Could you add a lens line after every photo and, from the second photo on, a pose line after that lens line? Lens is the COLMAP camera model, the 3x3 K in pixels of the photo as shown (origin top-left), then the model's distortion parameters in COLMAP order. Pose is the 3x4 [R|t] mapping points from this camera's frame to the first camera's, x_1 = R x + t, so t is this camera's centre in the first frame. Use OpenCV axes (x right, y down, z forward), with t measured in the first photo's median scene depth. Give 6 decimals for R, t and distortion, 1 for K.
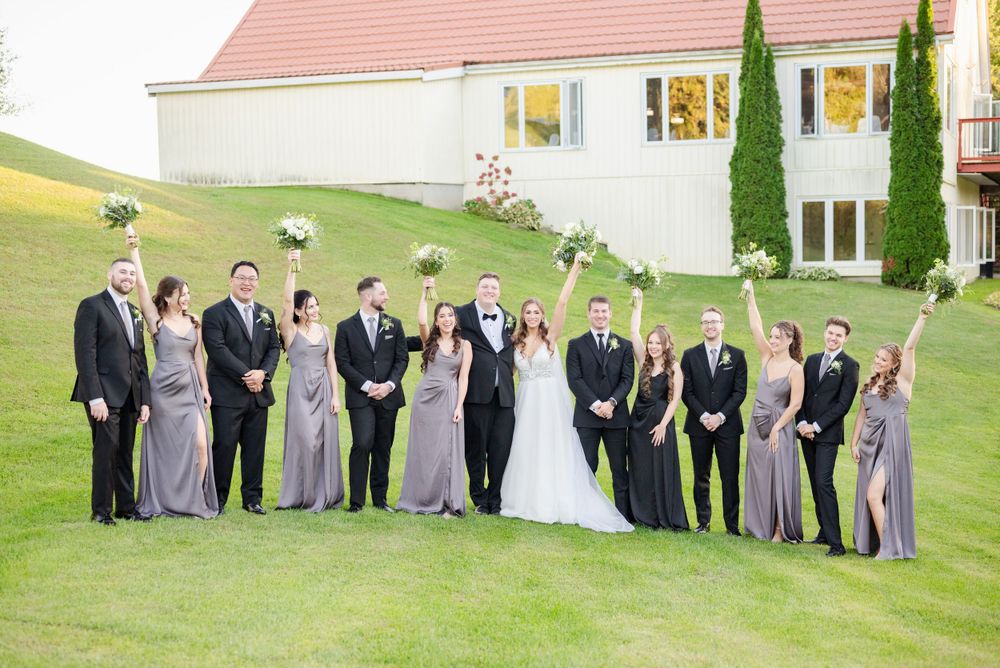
lens RADIAL K [[1447.1, 0, 497.3], [0, 1447.1, 334.7], [0, 0, 1]] dist [0.030354, 0.000000]
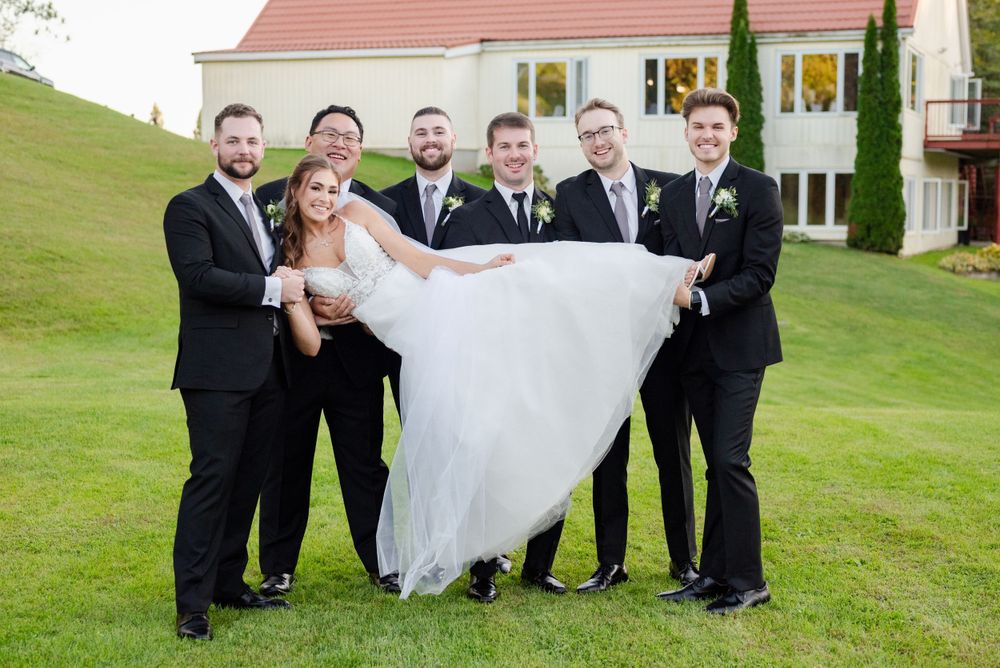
lens RADIAL K [[1447.1, 0, 504.0], [0, 1447.1, 332.9], [0, 0, 1]] dist [0.030354, 0.000000]
pose [[0.999783, 0.020391, 0.004172, -0.006357], [-0.020495, 0.999437, 0.026552, 0.007444], [-0.003628, -0.026632, 0.999639, -0.131339]]
